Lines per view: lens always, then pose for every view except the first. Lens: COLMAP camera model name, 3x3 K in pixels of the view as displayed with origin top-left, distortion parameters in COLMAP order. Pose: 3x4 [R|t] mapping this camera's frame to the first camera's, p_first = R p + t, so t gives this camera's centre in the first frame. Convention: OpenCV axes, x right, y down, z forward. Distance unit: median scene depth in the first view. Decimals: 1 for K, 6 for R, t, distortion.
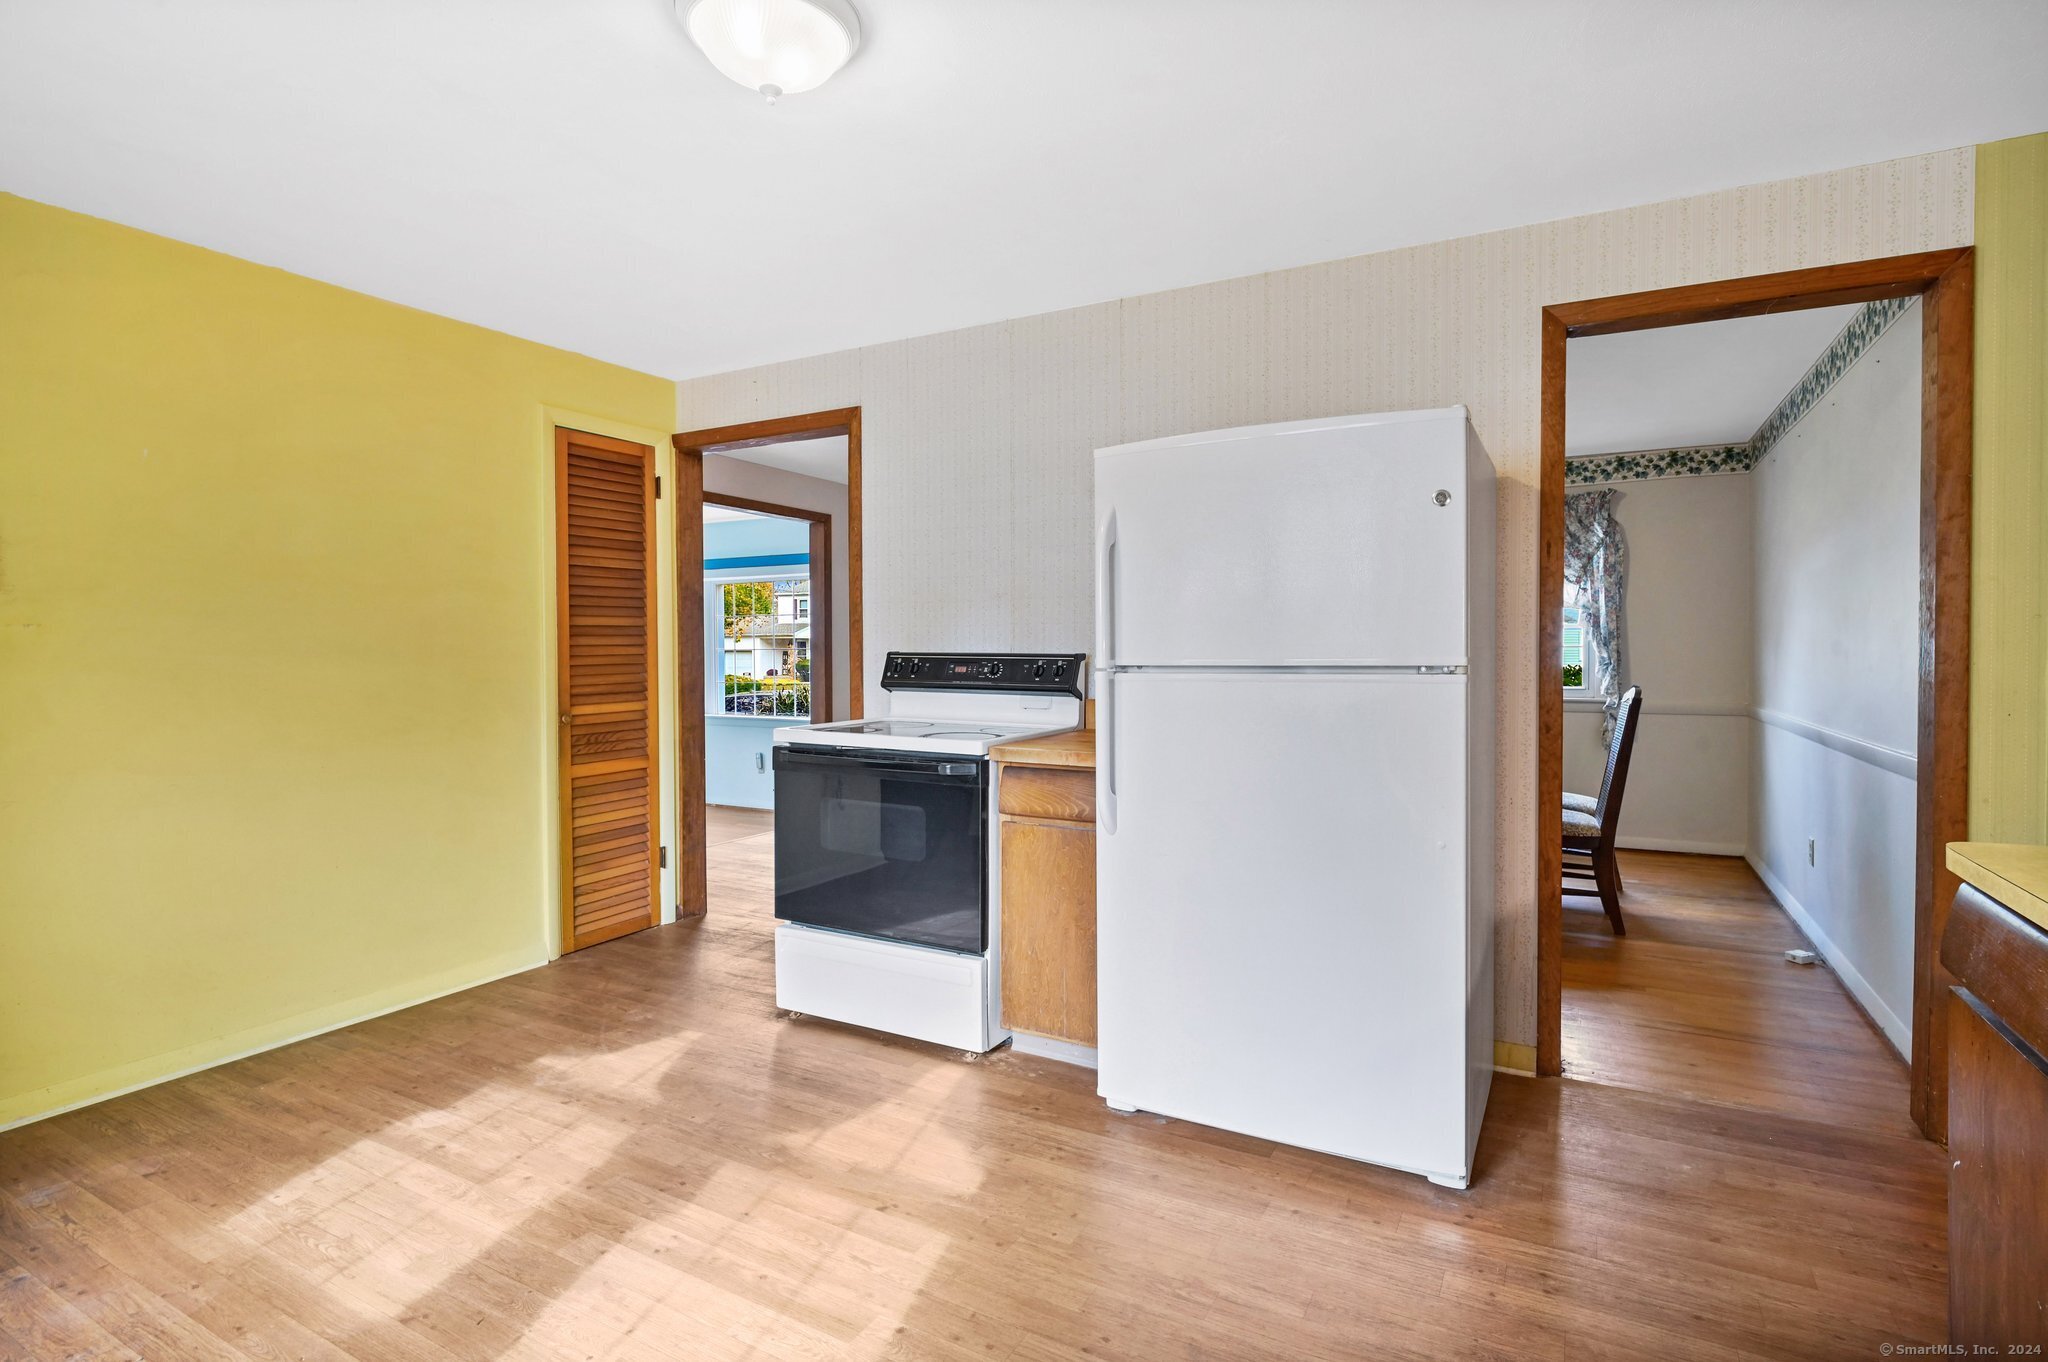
lens RADIAL K [[951.5, 0, 1087.7], [0, 951.5, 673.1], [0, 0, 1]] dist [-0.006883, -0.000861]
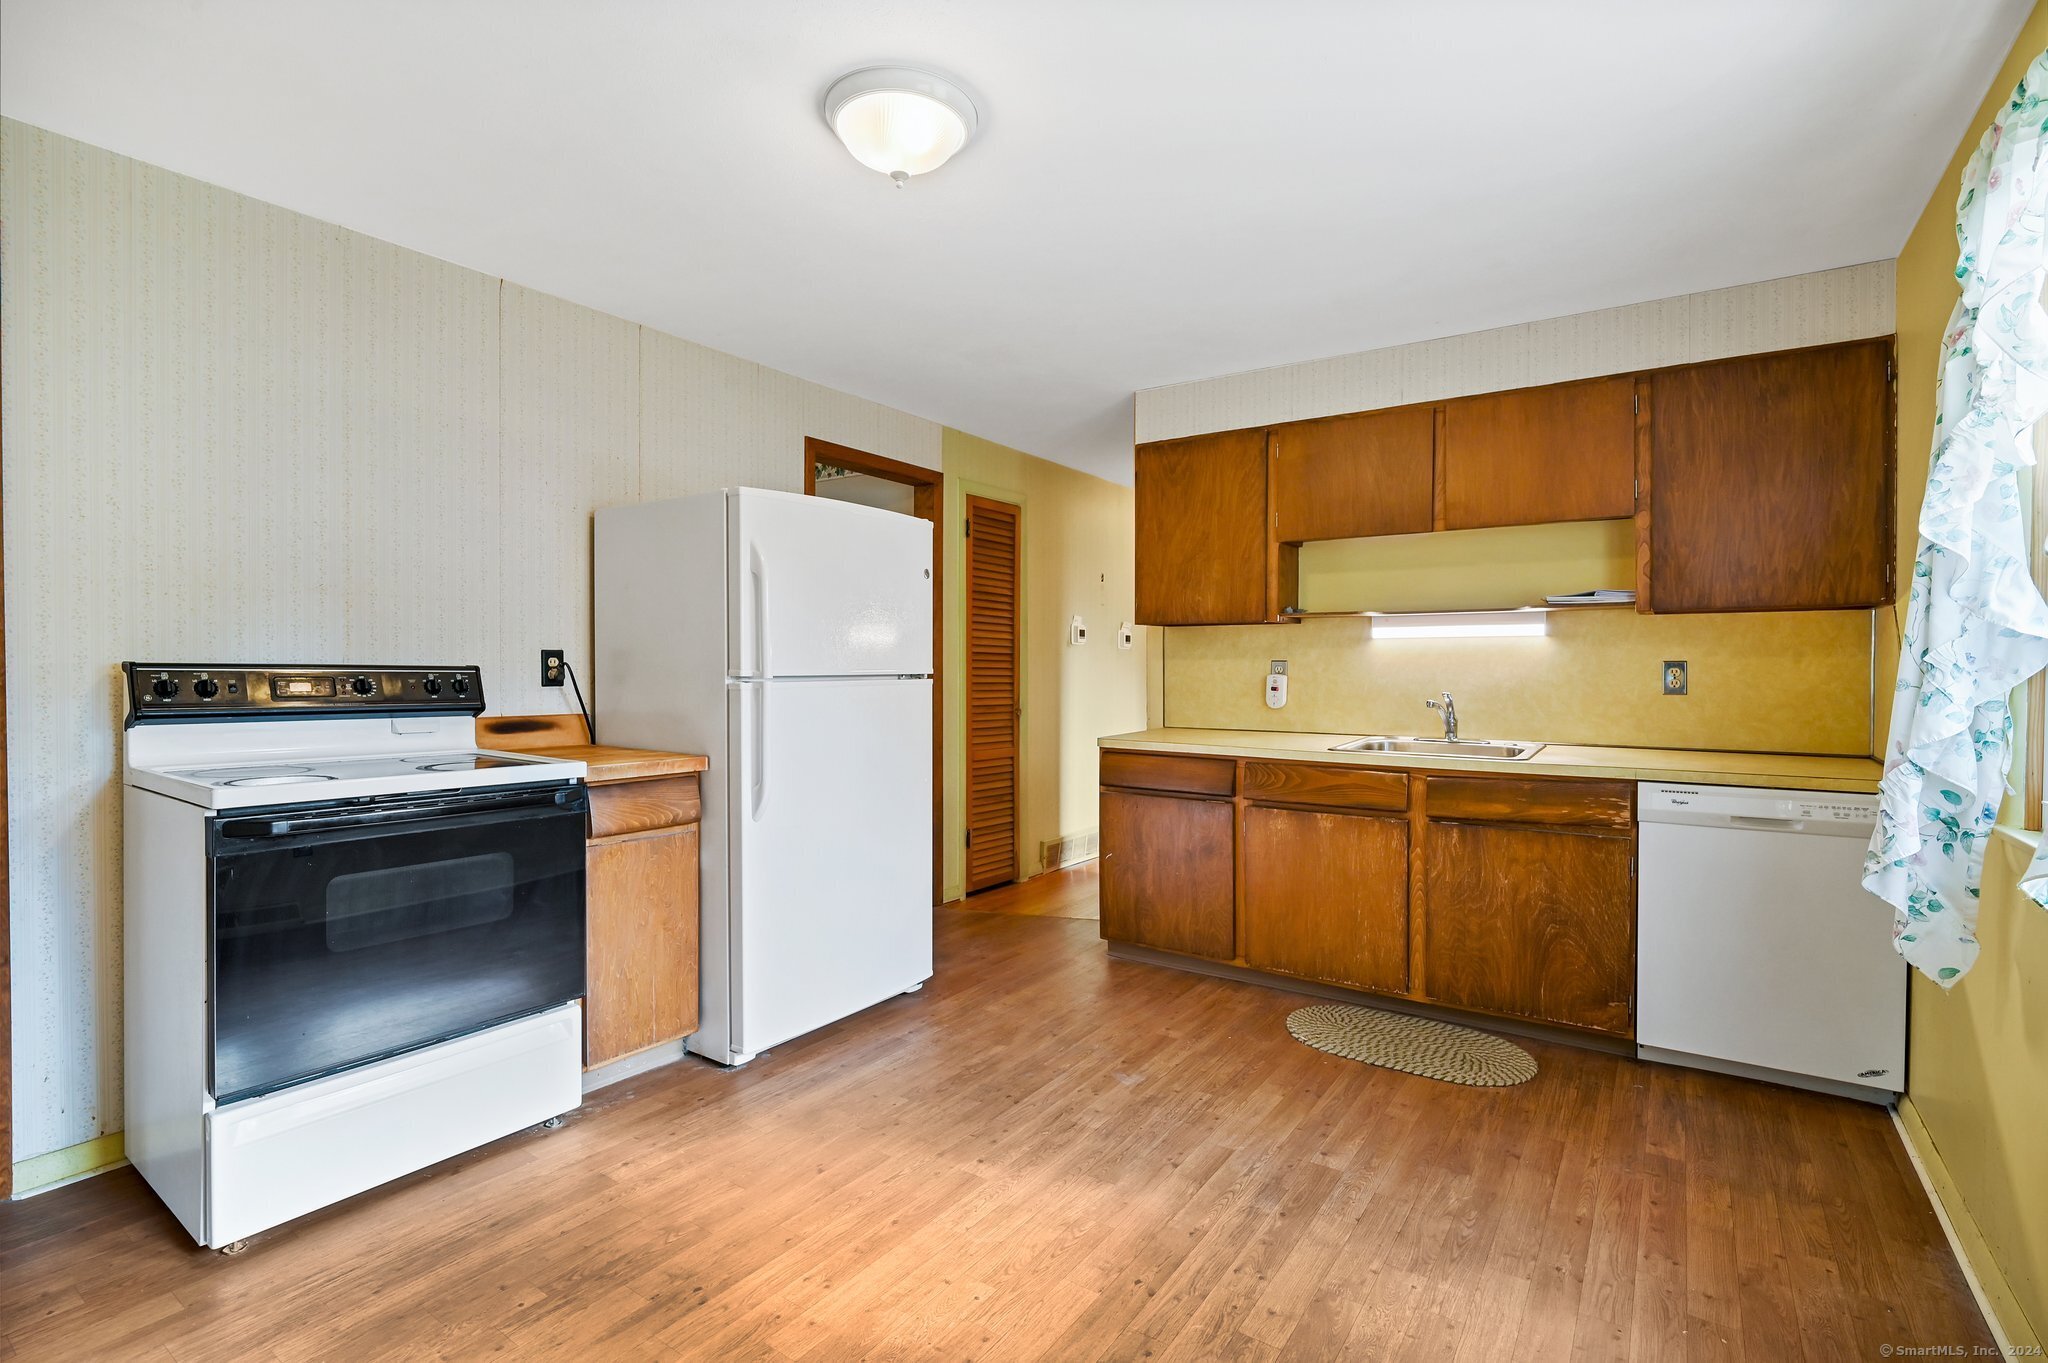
lens RADIAL K [[938.3, 0, 1017.1], [0, 938.3, 675.9], [0, 0, 1]] dist [-0.001473, -0.000395]
pose [[0.148032, -0.009522, 0.988937, -0.926537], [0.017660, 0.999820, 0.006983, -0.009897], [-0.988825, 0.016430, 0.148173, 0.445828]]
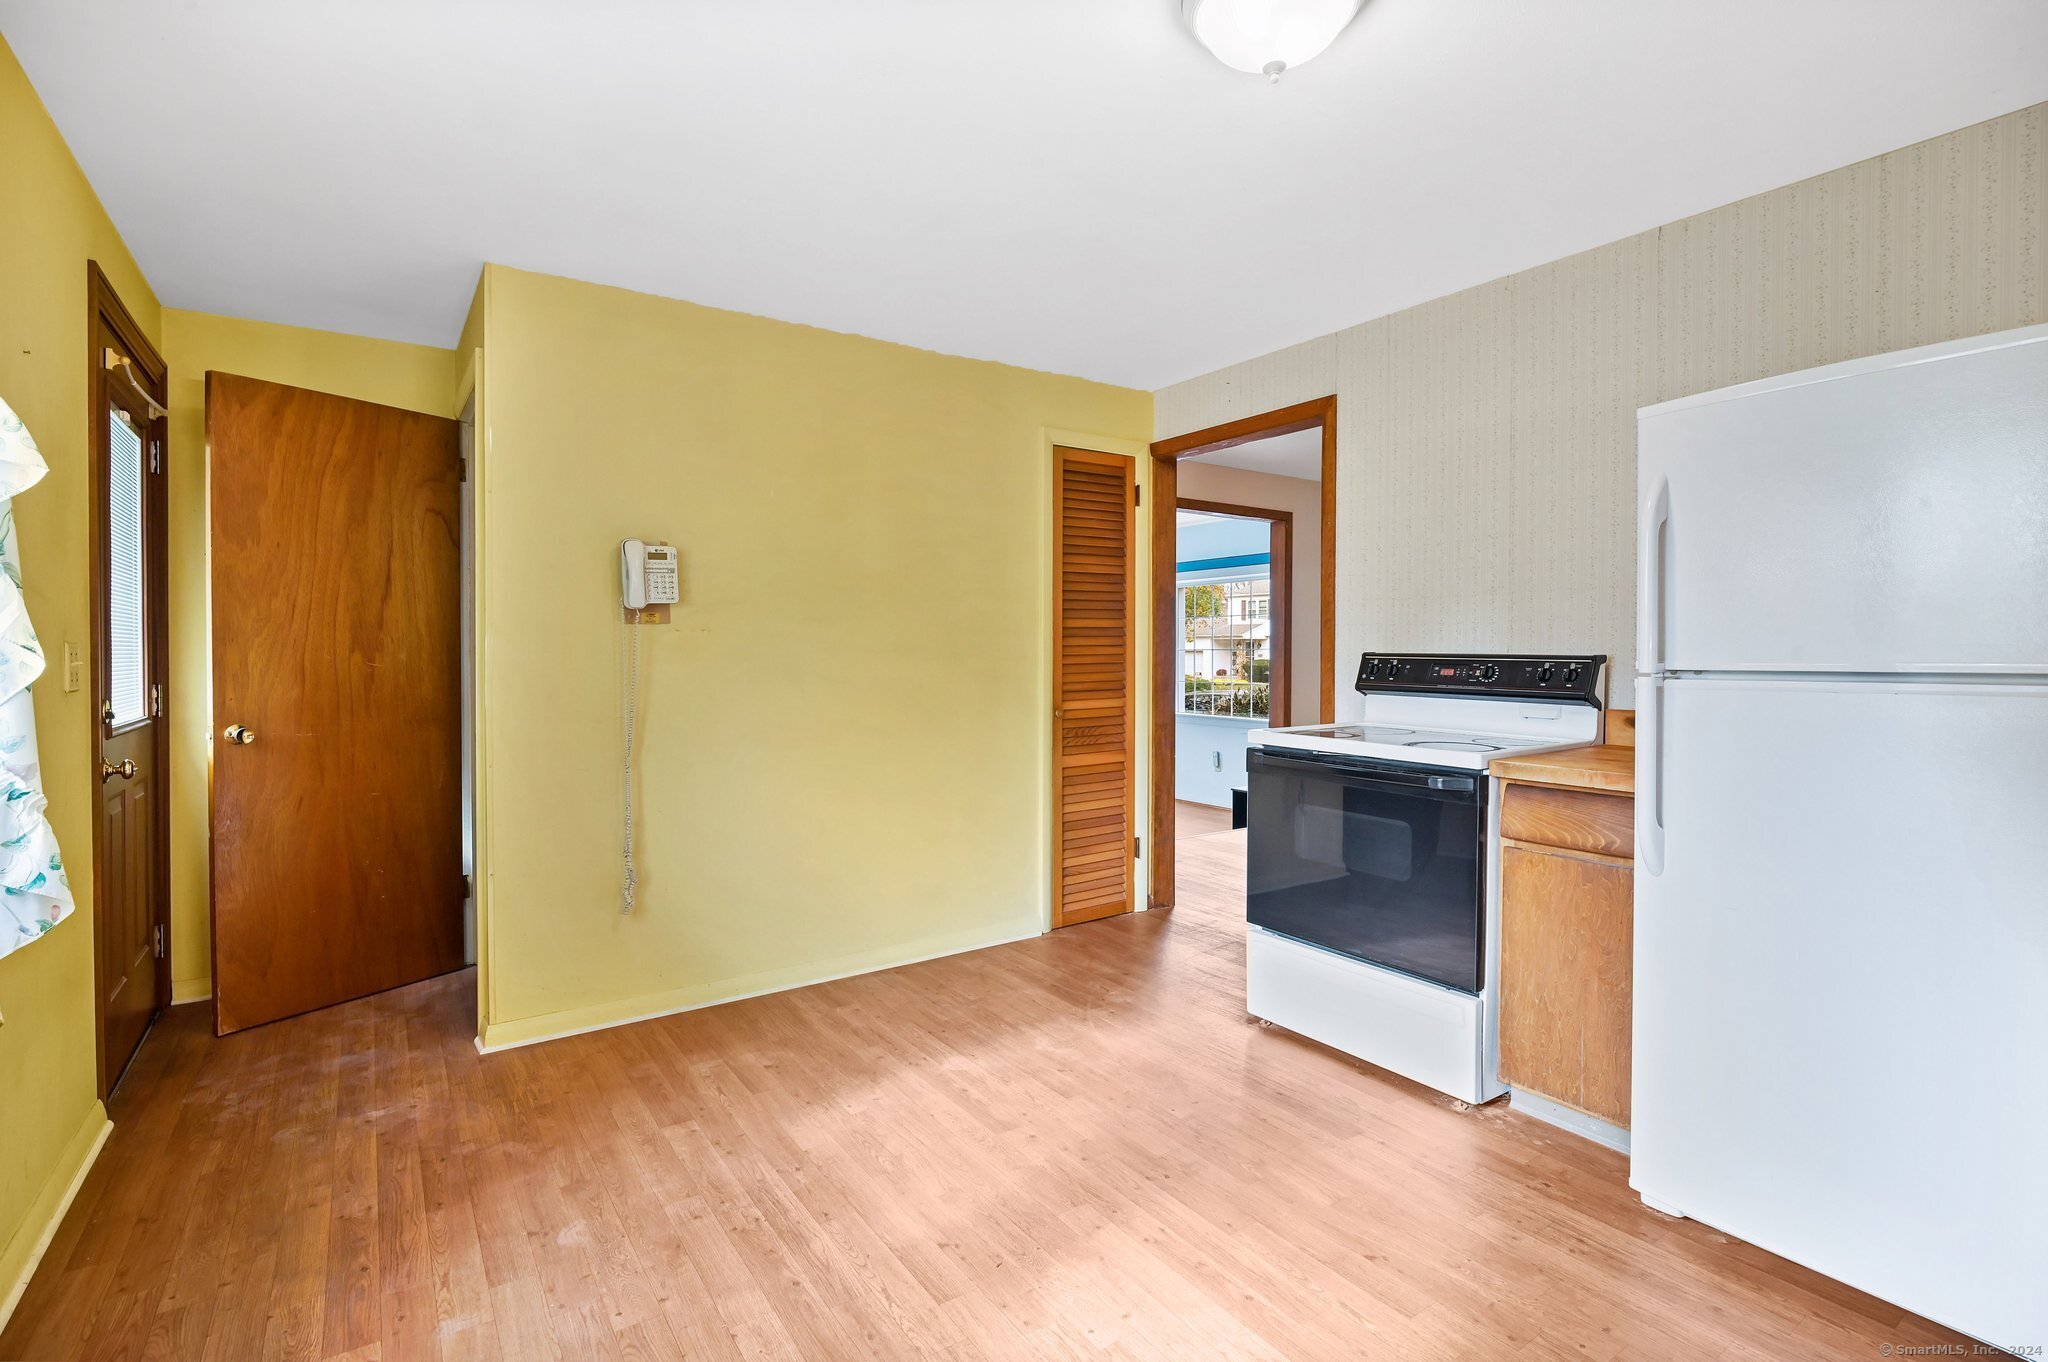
lens RADIAL K [[964.0, 0, 1076.1], [0, 964.0, 674.4], [0, 0, 1]] dist [-0.000255, -0.009076]
pose [[0.892226, 0.013233, -0.451395, -0.042771], [-0.013050, 0.999909, 0.003519, -0.000544], [0.451400, 0.002751, 0.892317, 0.027717]]
